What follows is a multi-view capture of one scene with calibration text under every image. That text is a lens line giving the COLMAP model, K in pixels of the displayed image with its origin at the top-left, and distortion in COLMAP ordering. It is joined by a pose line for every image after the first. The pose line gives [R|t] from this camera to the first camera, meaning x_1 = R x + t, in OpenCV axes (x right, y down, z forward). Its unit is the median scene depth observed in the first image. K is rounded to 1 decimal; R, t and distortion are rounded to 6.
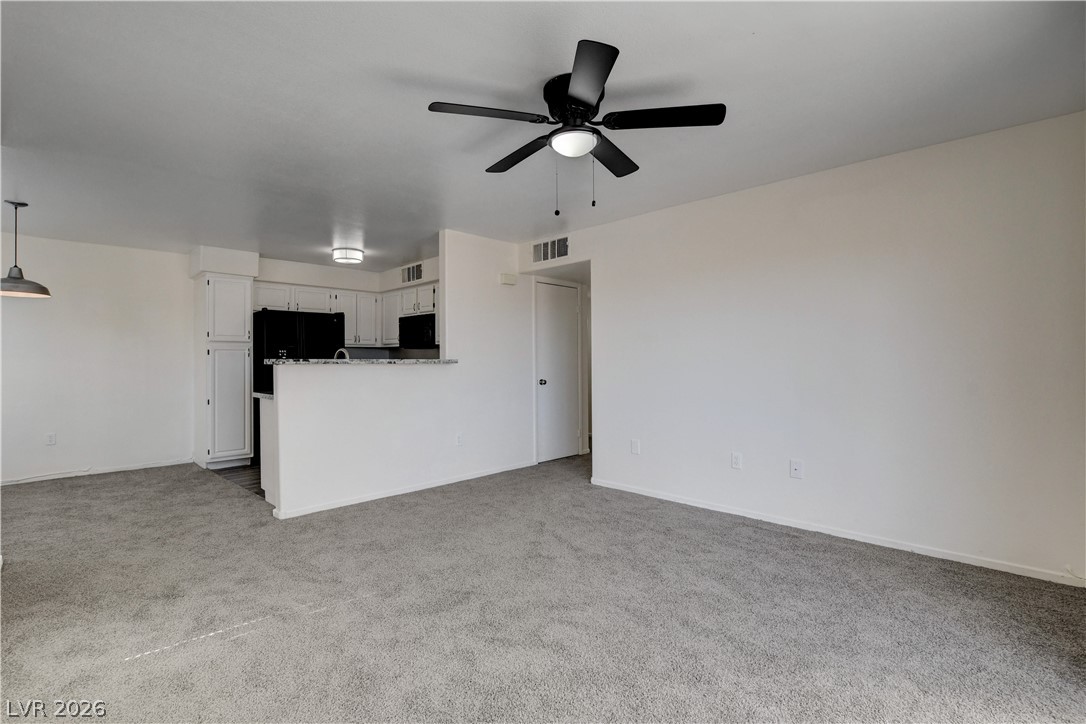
lens RADIAL K [[499.0, 0, 542.0], [0, 499.0, 361.6], [0, 0, 1]] dist [-0.014987, 0.000201]
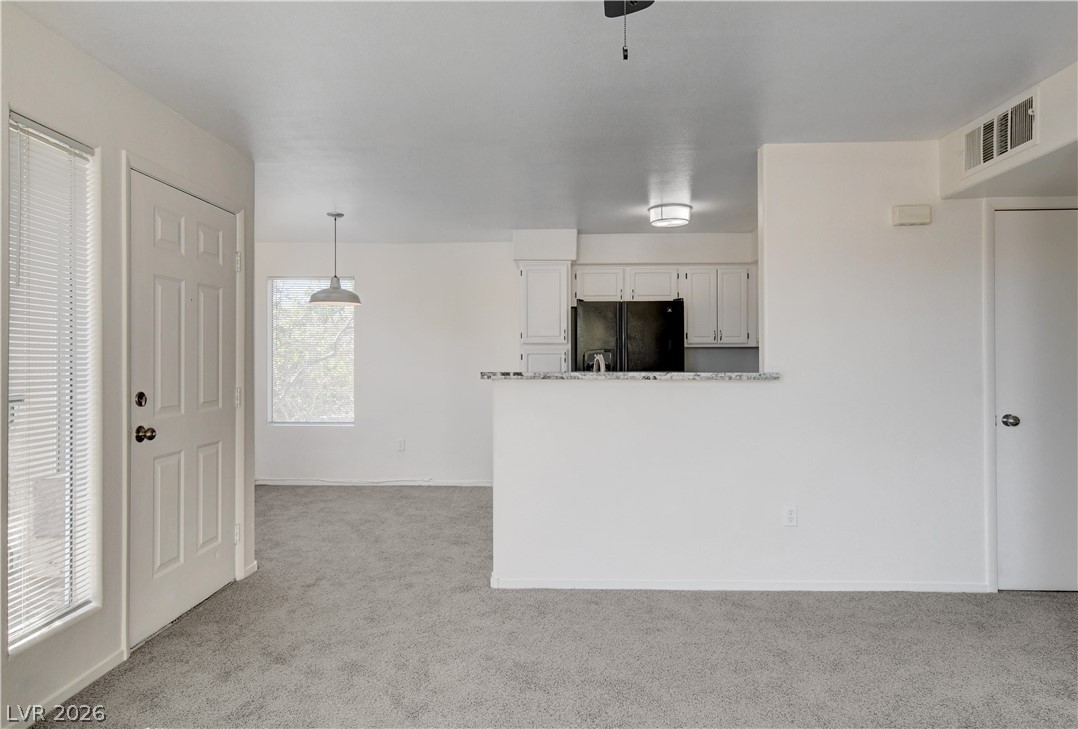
lens RADIAL K [[675.5, 0, 537.4], [0, 675.5, 362.4], [0, 0, 1]] dist [0.002079, 0.003316]
pose [[0.675315, 0.007086, -0.737496, 0.189141], [-0.002932, 0.999972, 0.006922, -0.018996], [0.737524, -0.002512, 0.675316, 0.264757]]
